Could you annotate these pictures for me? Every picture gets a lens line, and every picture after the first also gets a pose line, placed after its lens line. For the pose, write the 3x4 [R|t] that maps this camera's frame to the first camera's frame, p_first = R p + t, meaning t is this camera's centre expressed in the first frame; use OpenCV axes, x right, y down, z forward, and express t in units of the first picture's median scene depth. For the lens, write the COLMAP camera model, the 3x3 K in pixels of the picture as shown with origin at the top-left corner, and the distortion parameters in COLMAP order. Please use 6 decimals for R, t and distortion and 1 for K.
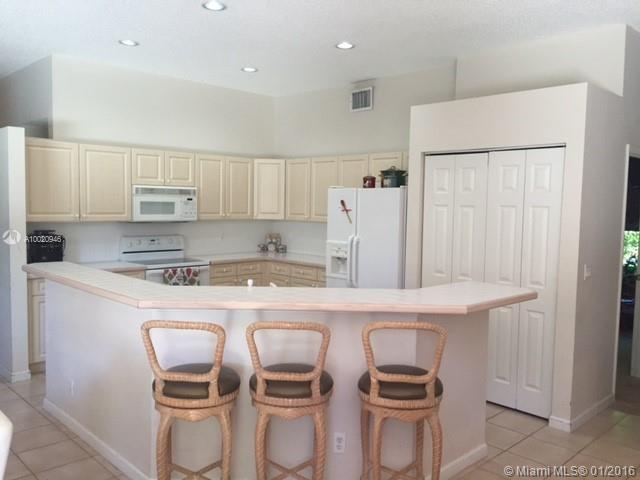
lens RADIAL K [[555.4, 0, 329.3], [0, 555.4, 243.0], [0, 0, 1]] dist [0.057927, -0.083270]
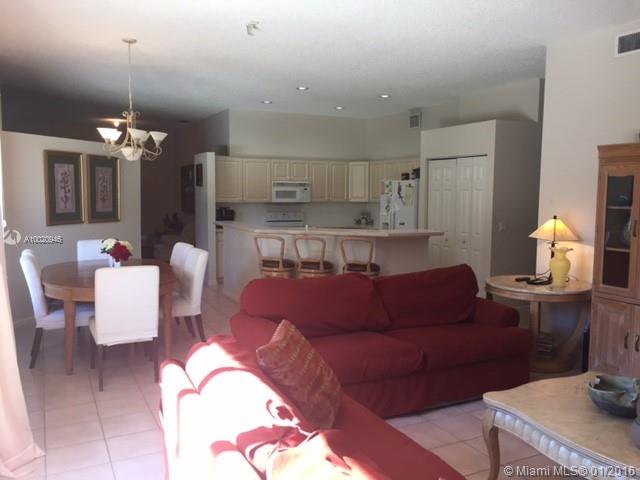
lens RADIAL K [[555.4, 0, 322.7], [0, 555.4, 241.2], [0, 0, 1]] dist [0.057927, -0.083270]
pose [[0.952480, 0.015256, -0.304218, 0.301688], [-0.011327, 0.999828, 0.014676, 0.050543], [0.304389, -0.010532, 0.952490, -0.543609]]
